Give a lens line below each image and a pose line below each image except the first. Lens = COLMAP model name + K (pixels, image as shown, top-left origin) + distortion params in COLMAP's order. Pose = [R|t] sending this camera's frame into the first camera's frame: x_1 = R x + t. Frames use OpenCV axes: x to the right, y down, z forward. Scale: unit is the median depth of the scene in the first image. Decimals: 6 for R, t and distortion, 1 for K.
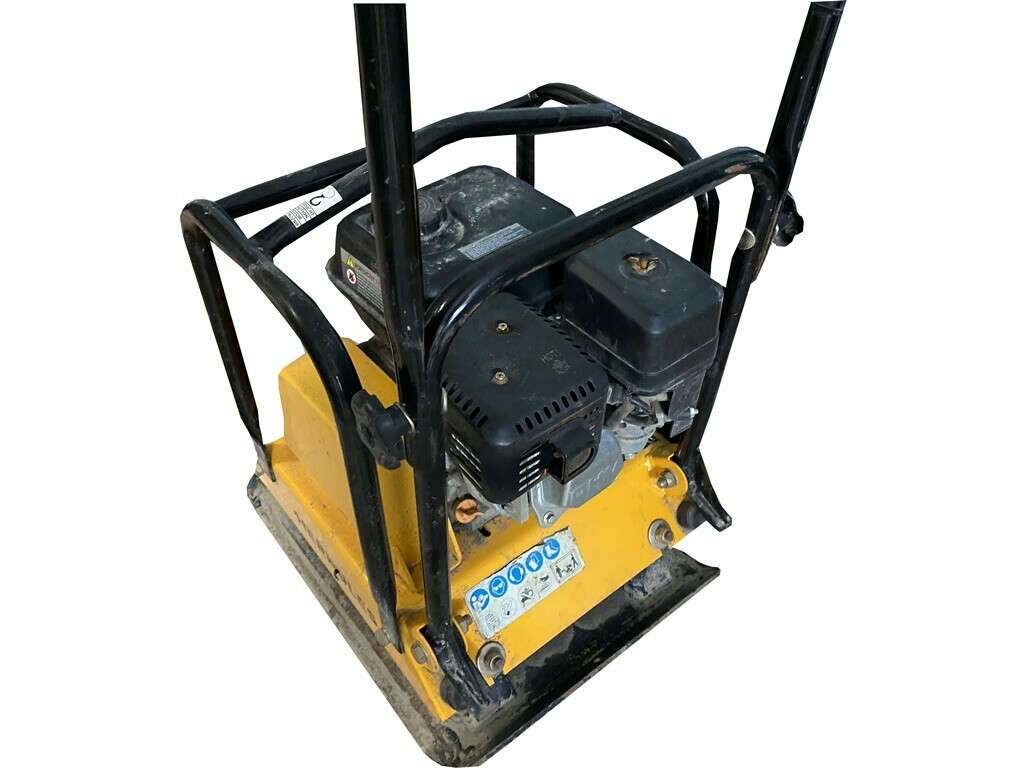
lens RADIAL K [[792.4, 0, 506.0], [0, 792.4, 383.4], [0, 0, 1]] dist [0.004407, -0.012934]
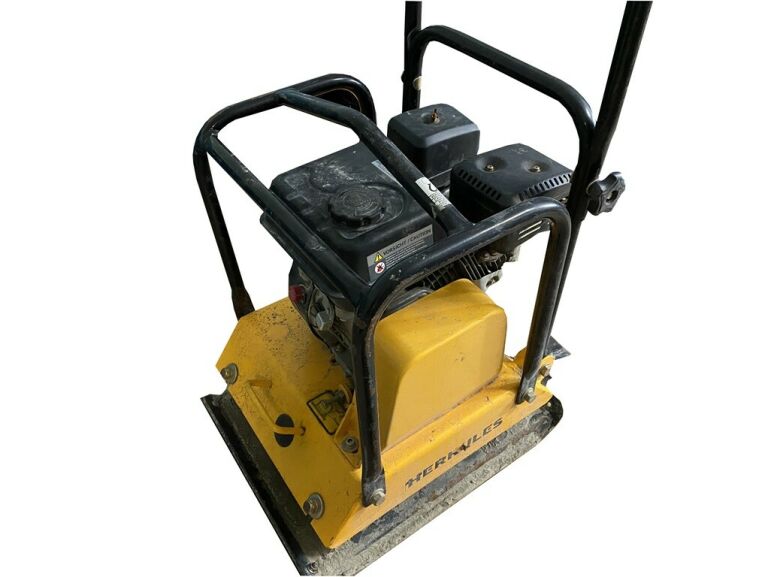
lens RADIAL K [[594.3, 0, 387.9], [0, 594.3, 288.9], [0, 0, 1]] dist [0.004407, -0.012934]
pose [[0.064665, -0.700357, 0.710858, -0.795783], [0.704781, 0.536362, 0.464327, -0.489889], [-0.706472, 0.470973, 0.528282, 0.458332]]
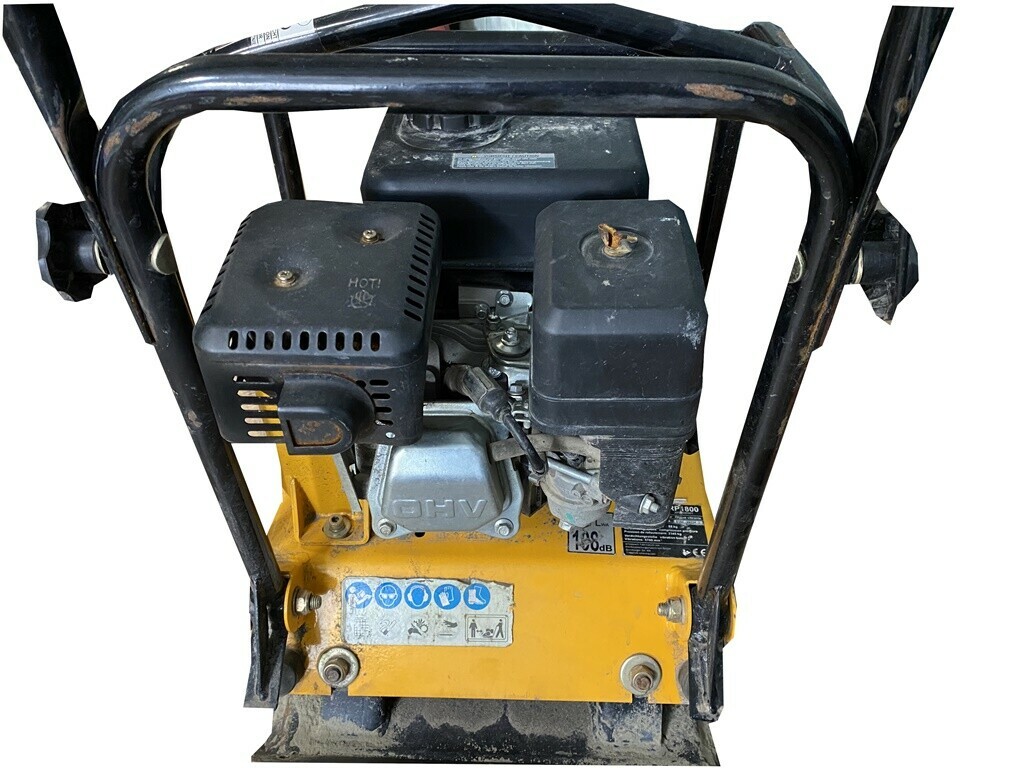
lens RADIAL K [[792.4, 0, 514.1], [0, 792.4, 407.8], [0, 0, 1]] dist [0.004407, -0.012934]
pose [[0.767966, 0.435259, -0.469871, 0.374808], [-0.443517, 0.890653, 0.100152, -0.046096], [0.462084, 0.131482, 0.877035, 0.334302]]
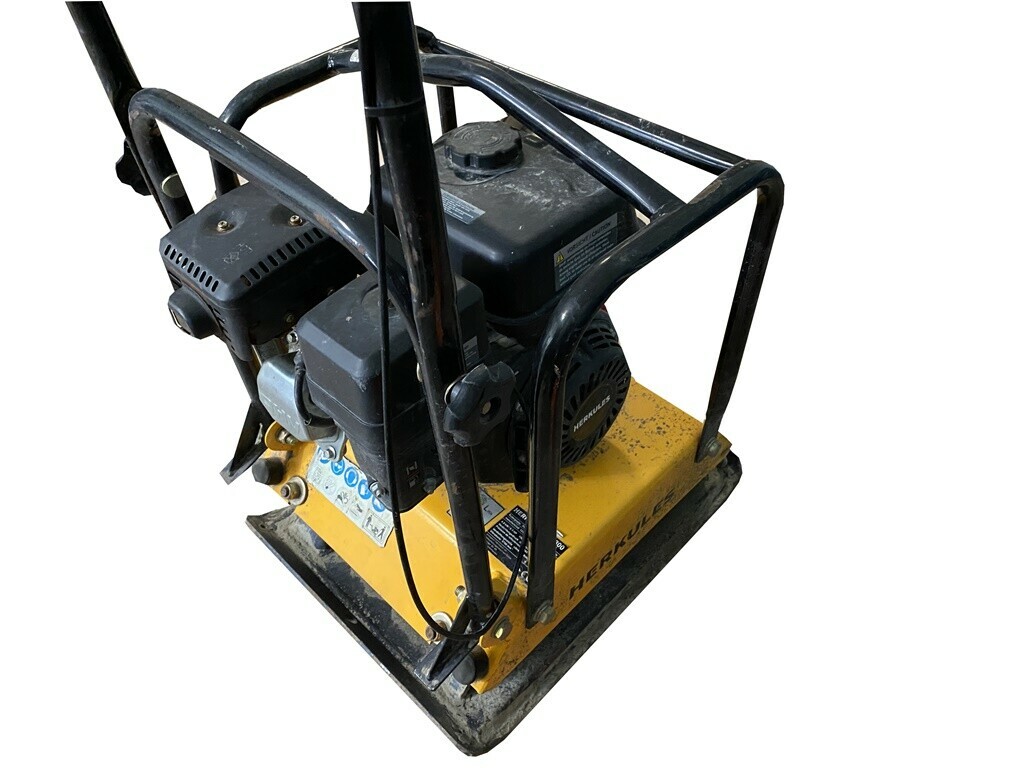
lens RADIAL K [[792.4, 0, 517.1], [0, 792.4, 386.7], [0, 0, 1]] dist [0.004407, -0.012934]
pose [[0.134739, 0.719779, -0.681002, 0.669107], [-0.665676, 0.574834, 0.475859, -0.470494], [0.733976, 0.389210, 0.556592, 0.536312]]
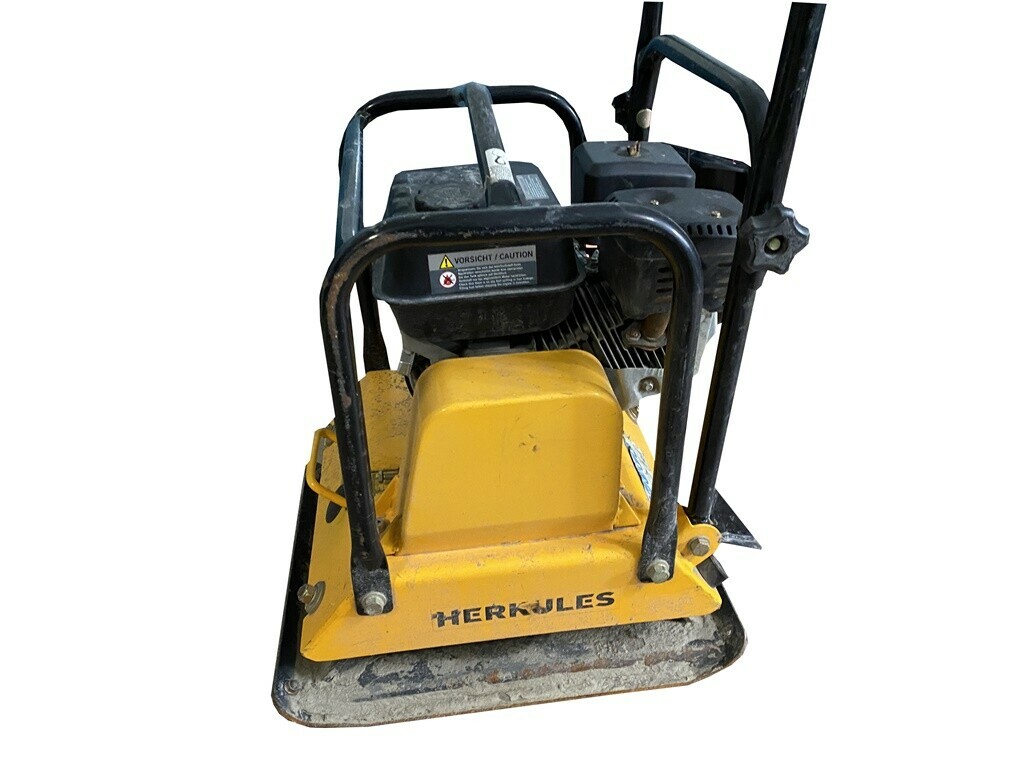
lens RADIAL K [[792.4, 0, 509.2], [0, 792.4, 384.3], [0, 0, 1]] dist [0.004407, -0.012934]
pose [[0.515798, -0.479234, 0.710132, -0.797431], [0.602627, 0.792124, 0.096853, -0.075887], [-0.608927, 0.377988, 0.697375, 0.309213]]
